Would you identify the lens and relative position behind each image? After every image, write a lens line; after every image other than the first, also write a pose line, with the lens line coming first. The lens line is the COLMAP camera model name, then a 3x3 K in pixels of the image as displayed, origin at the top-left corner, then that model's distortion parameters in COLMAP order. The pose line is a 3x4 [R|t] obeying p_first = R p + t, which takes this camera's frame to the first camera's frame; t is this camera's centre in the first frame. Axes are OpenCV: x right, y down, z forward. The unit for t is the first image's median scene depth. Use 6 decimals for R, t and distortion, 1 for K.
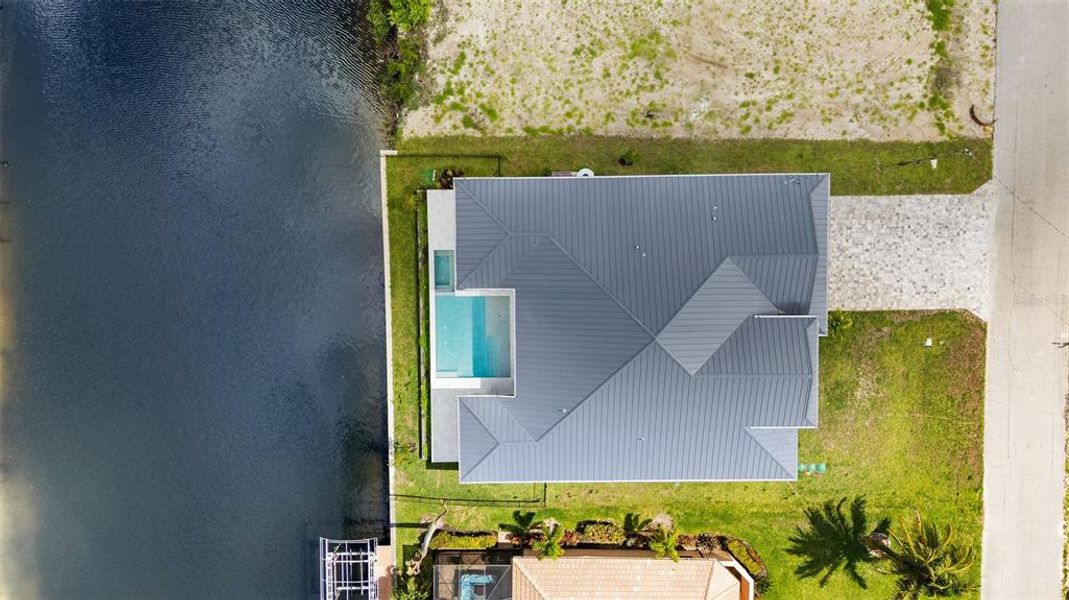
lens RADIAL K [[785.7, 0, 534.5], [0, 785.7, 300.0], [0, 0, 1]] dist [0.087003, -0.083907]
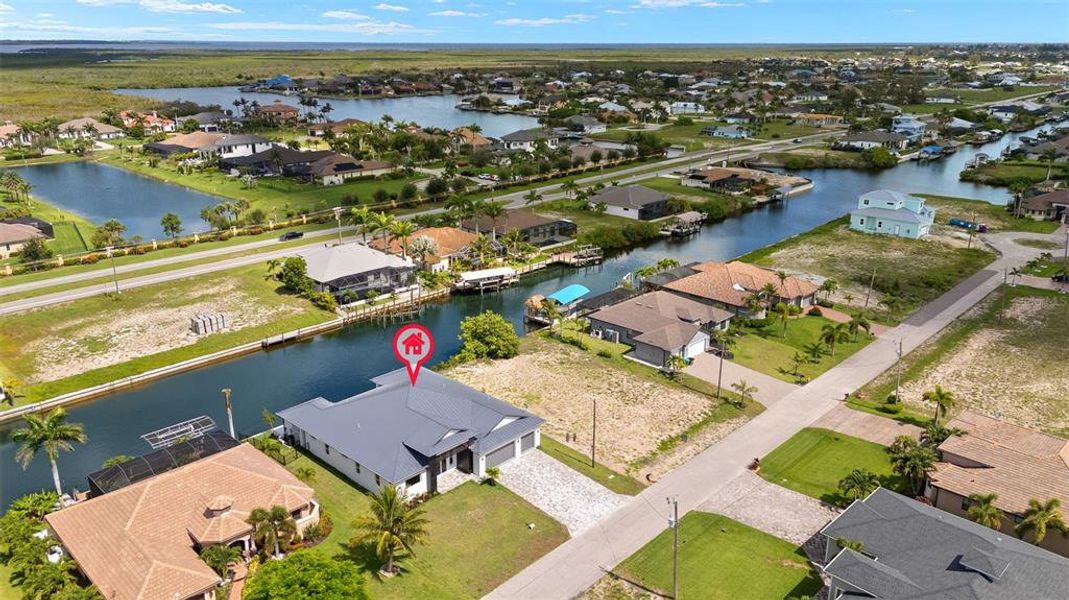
lens RADIAL K [[785.7, 0, 534.5], [0, 785.7, 300.0], [0, 0, 1]] dist [0.087003, -0.083907]
pose [[0.715485, 0.206423, -0.667436, 1.370126], [-0.696986, 0.145440, -0.702181, 0.984213], [-0.047874, 0.967593, 0.247935, 0.283351]]
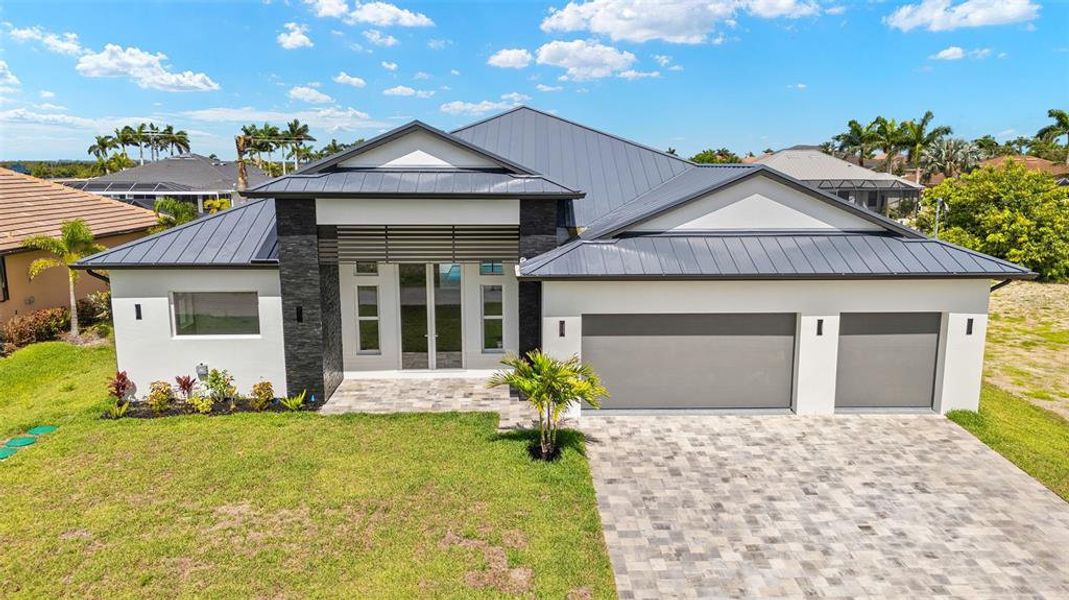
lens RADIAL K [[785.7, 0, 534.5], [0, 785.7, 300.0], [0, 0, 1]] dist [0.087003, -0.083907]
pose [[0.027462, 0.161214, -0.986537, 0.633239], [-0.996200, -0.077189, -0.040345, 0.046923], [-0.082654, 0.983896, 0.158482, 0.910414]]
